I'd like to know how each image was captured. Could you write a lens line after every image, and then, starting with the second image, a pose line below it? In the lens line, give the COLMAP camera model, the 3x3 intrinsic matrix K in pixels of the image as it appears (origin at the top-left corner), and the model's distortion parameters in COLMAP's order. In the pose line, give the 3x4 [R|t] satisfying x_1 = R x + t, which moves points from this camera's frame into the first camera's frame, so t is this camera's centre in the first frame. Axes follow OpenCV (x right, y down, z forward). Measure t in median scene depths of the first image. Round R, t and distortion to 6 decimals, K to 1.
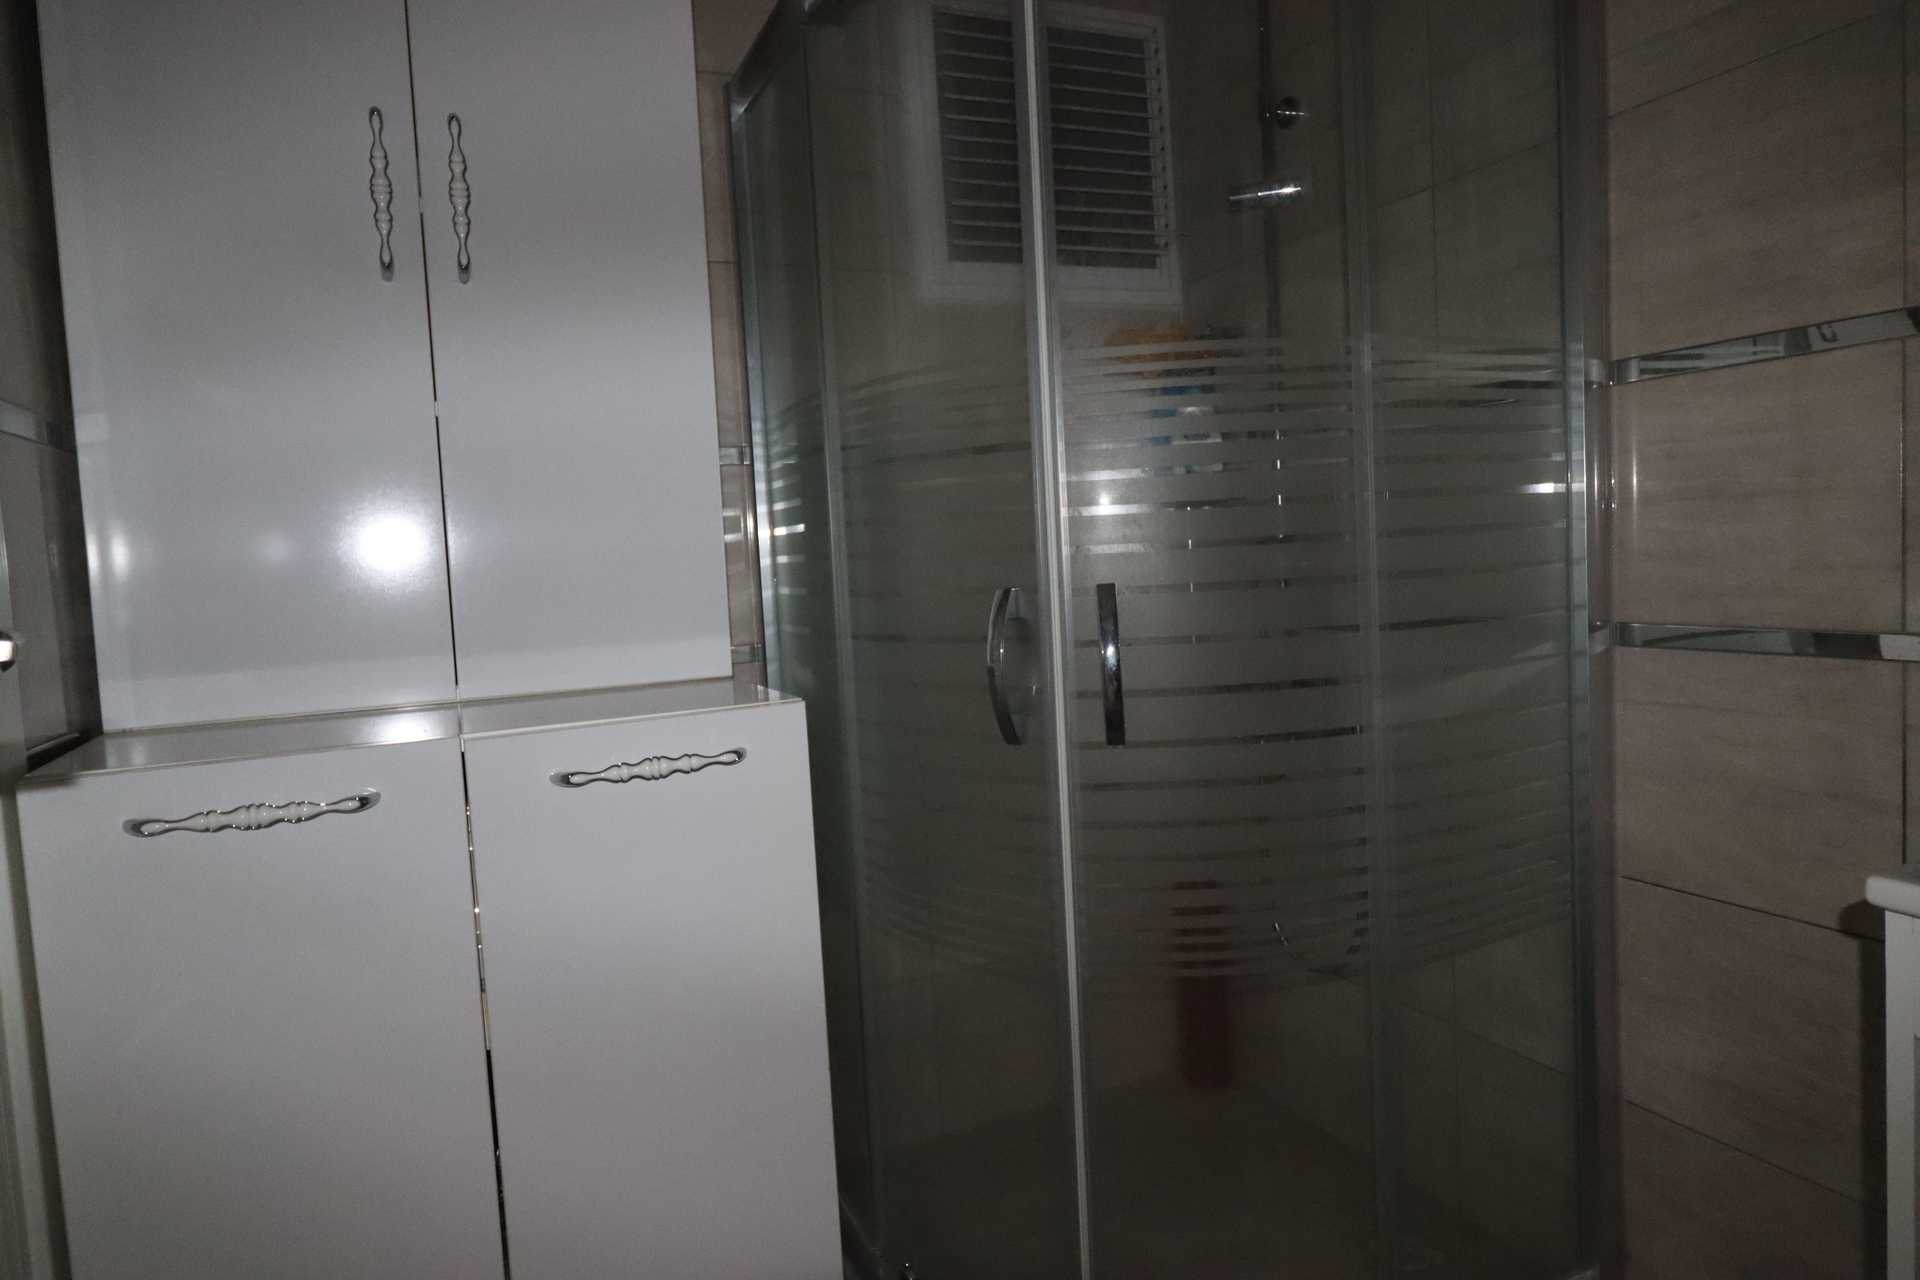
lens RADIAL K [[1148.6, 0, 976.3], [0, 1148.6, 649.2], [0, 0, 1]] dist [0.005515, -0.012684]
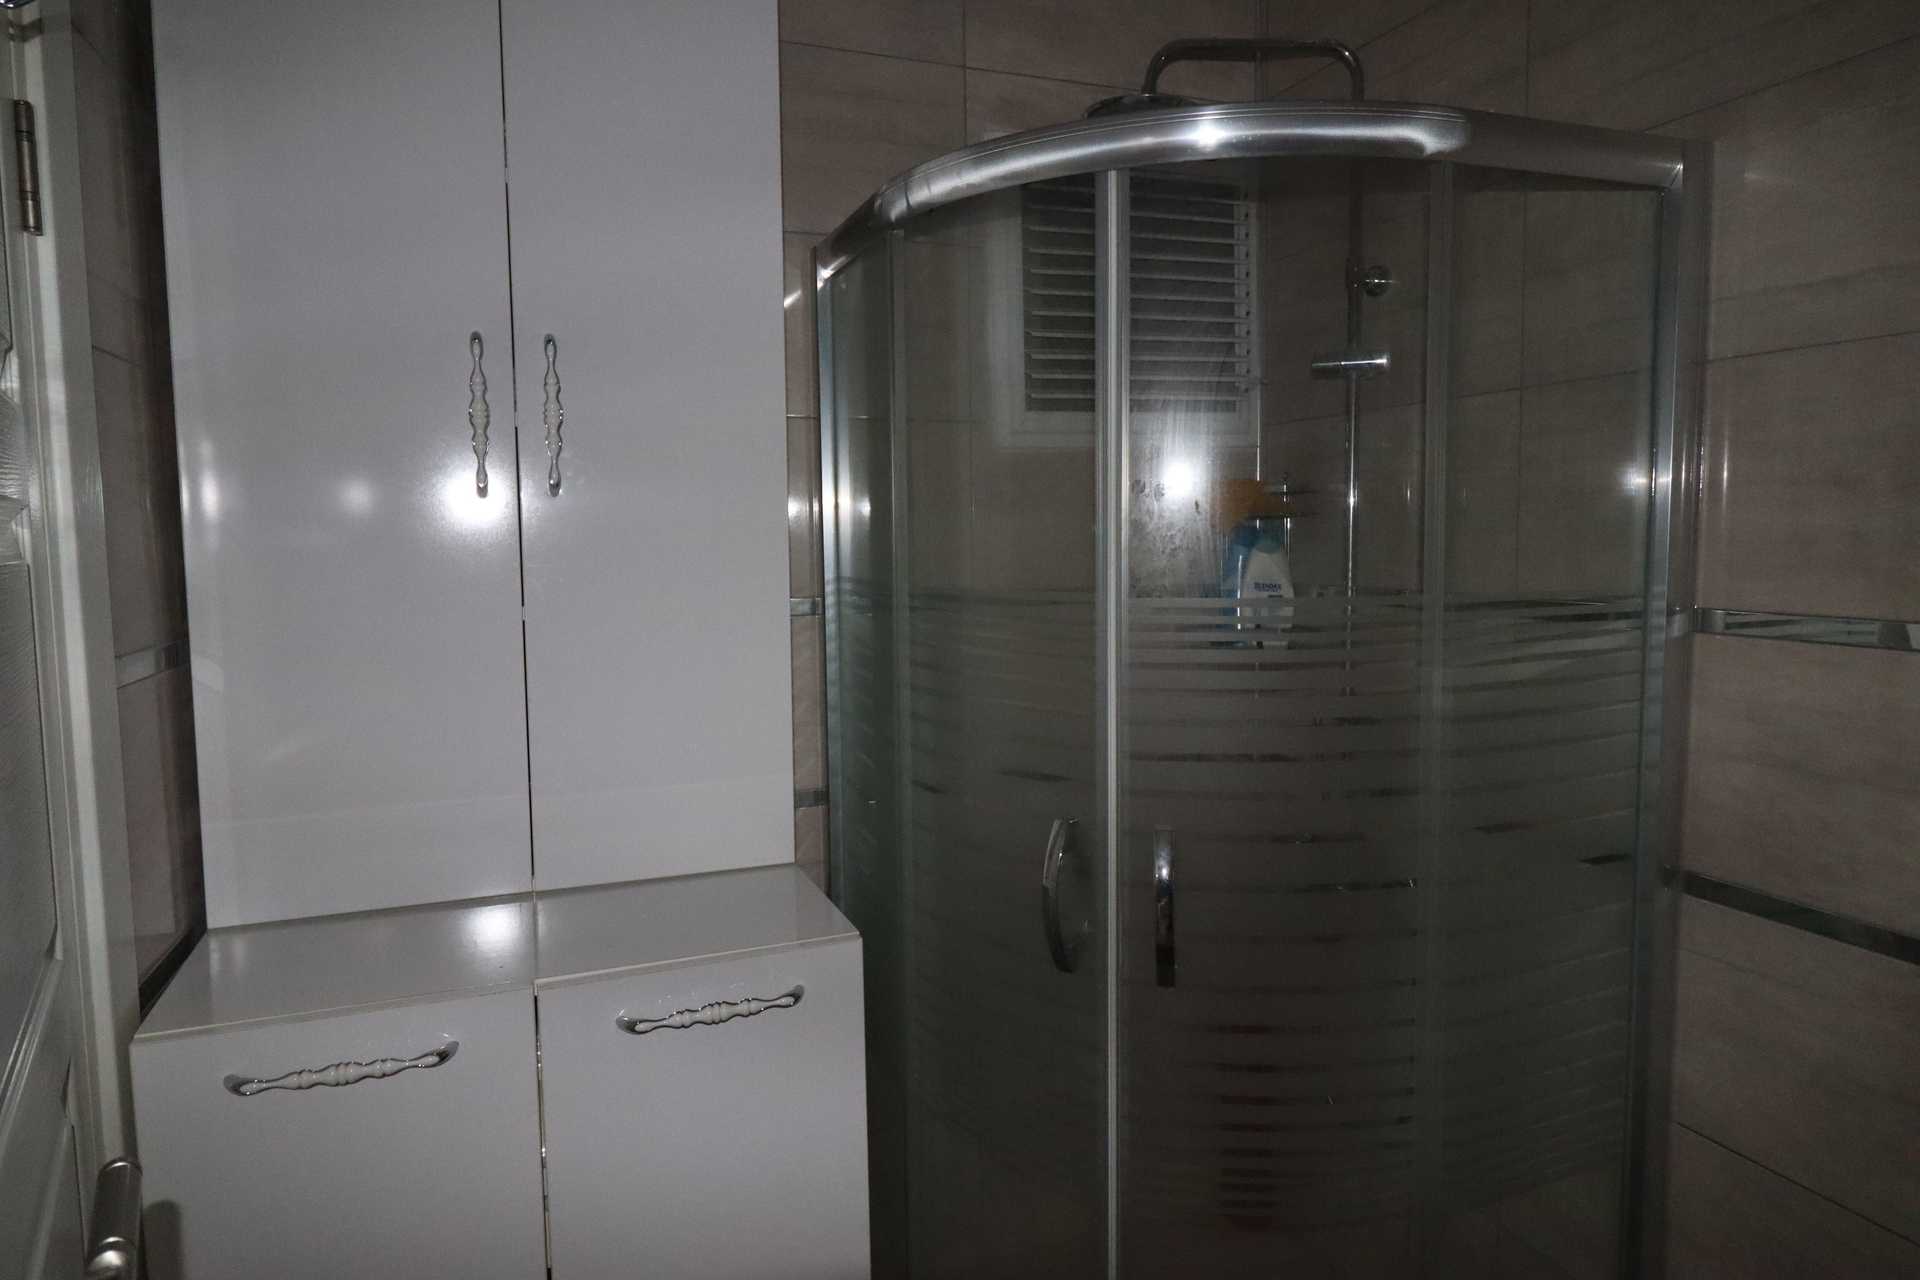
lens RADIAL K [[1148.6, 0, 963.1], [0, 1148.6, 632.1], [0, 0, 1]] dist [0.005515, -0.012684]
pose [[0.997159, 0.046240, -0.059454, -0.009634], [-0.045355, 0.998840, 0.016157, -0.221819], [0.060132, -0.013414, 0.998100, -0.013887]]
